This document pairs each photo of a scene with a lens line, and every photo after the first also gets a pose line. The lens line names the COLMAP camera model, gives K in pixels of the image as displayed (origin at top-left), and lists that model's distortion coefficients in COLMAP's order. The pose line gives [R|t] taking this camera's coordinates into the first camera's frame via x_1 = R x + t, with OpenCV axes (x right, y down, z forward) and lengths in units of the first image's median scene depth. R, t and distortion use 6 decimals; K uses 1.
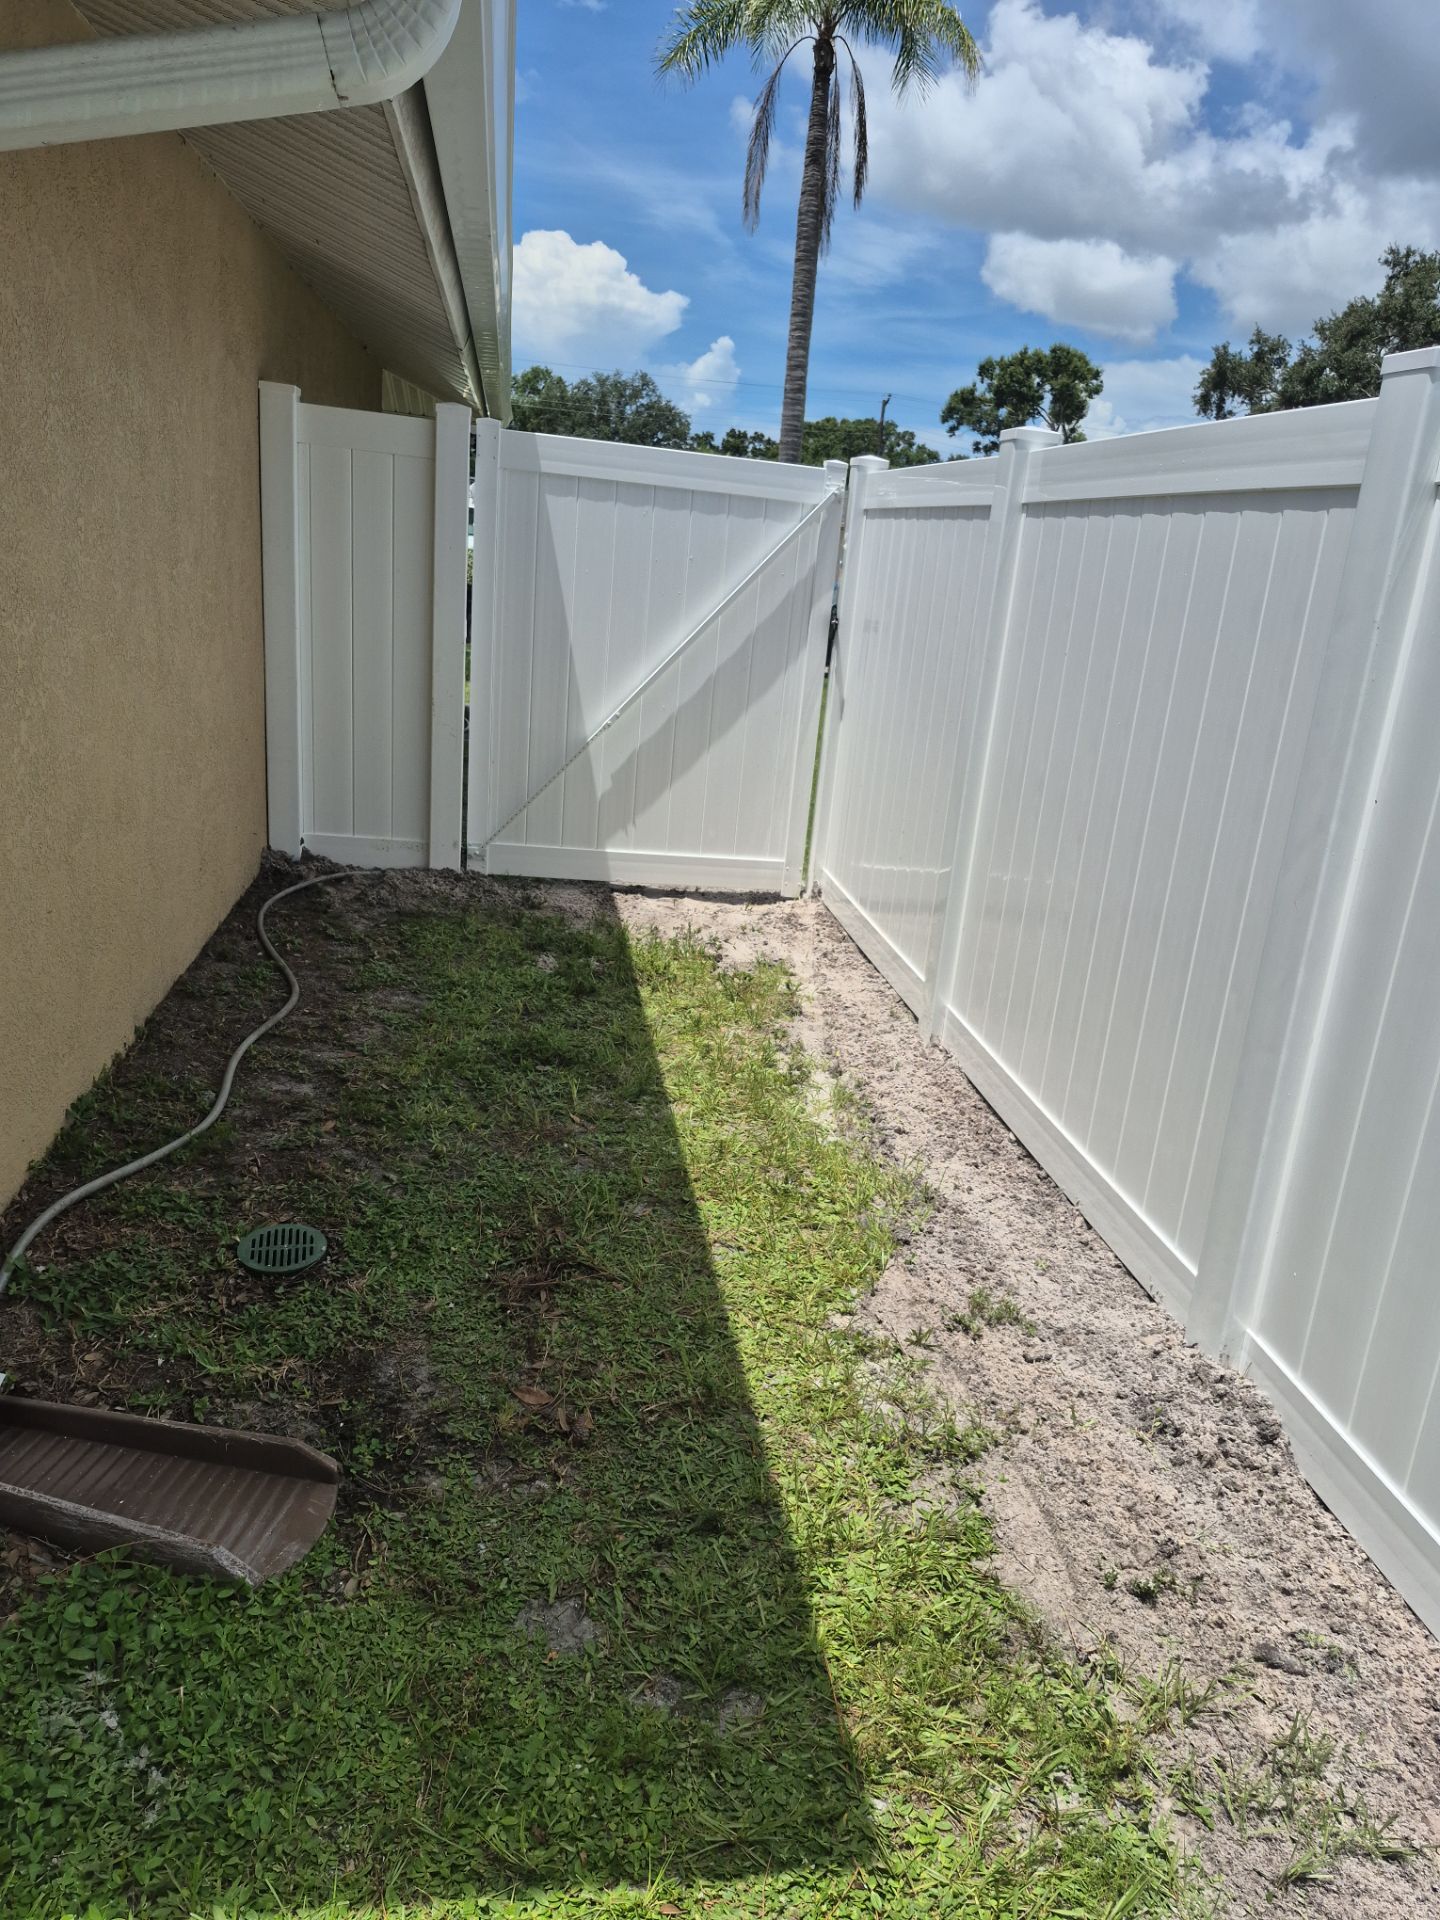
lens RADIAL K [[1282.6, 0, 727.4], [0, 1282.6, 974.6], [0, 0, 1]] dist [0.031930, -0.041848]
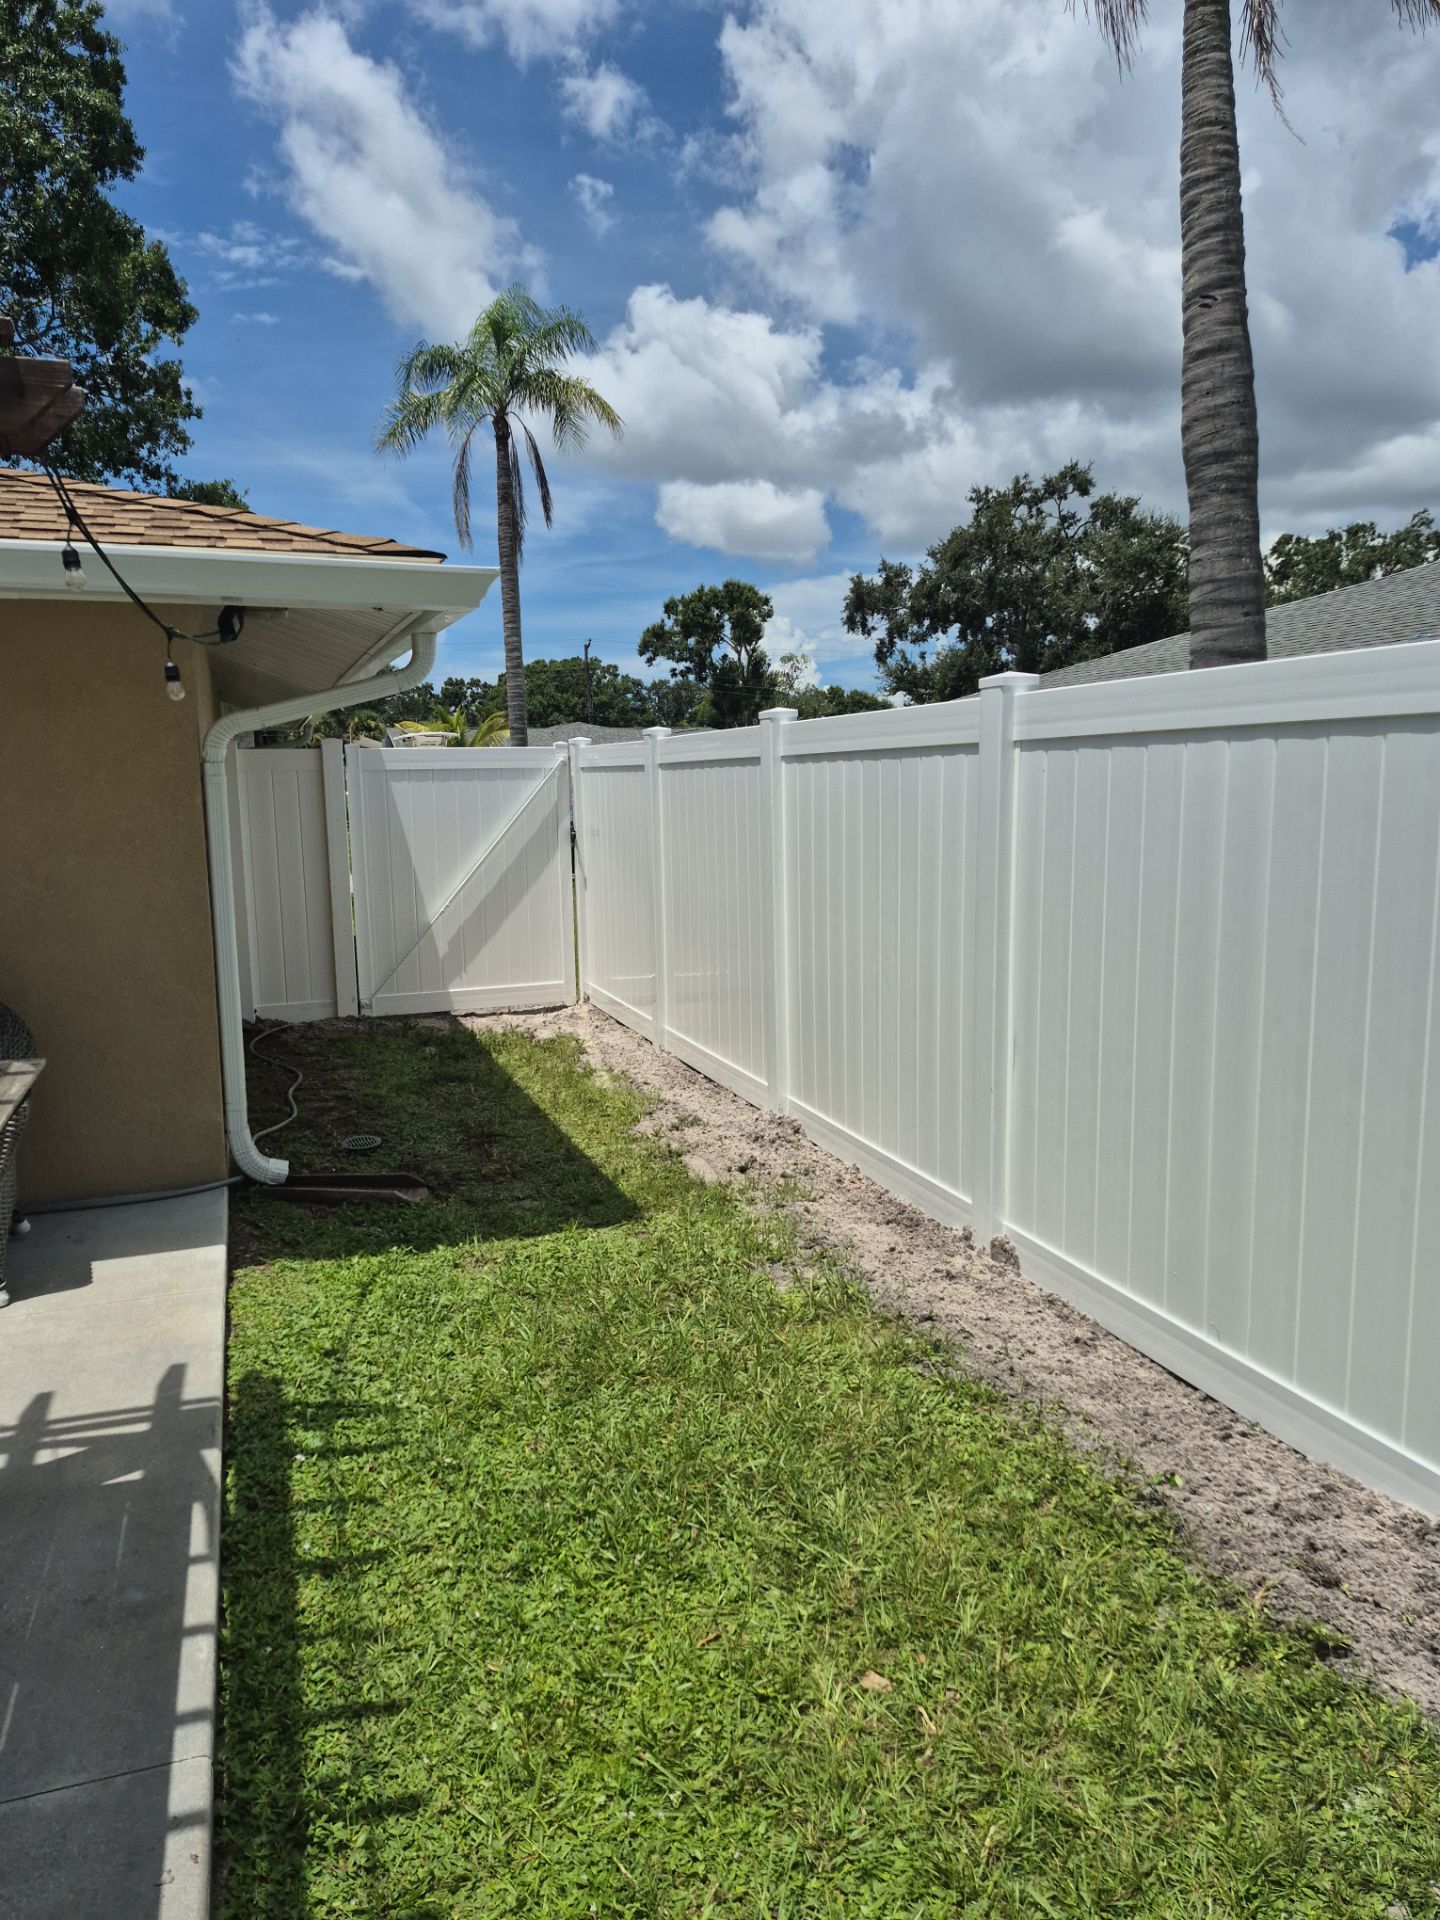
lens RADIAL K [[1282.6, 0, 711.1], [0, 1282.6, 969.1], [0, 0, 1]] dist [0.031930, -0.041848]
pose [[0.974150, -0.148778, 0.169990, -0.017488], [0.174723, 0.973200, -0.149513, 0.064763], [-0.143191, 0.175349, 0.974038, -0.224055]]
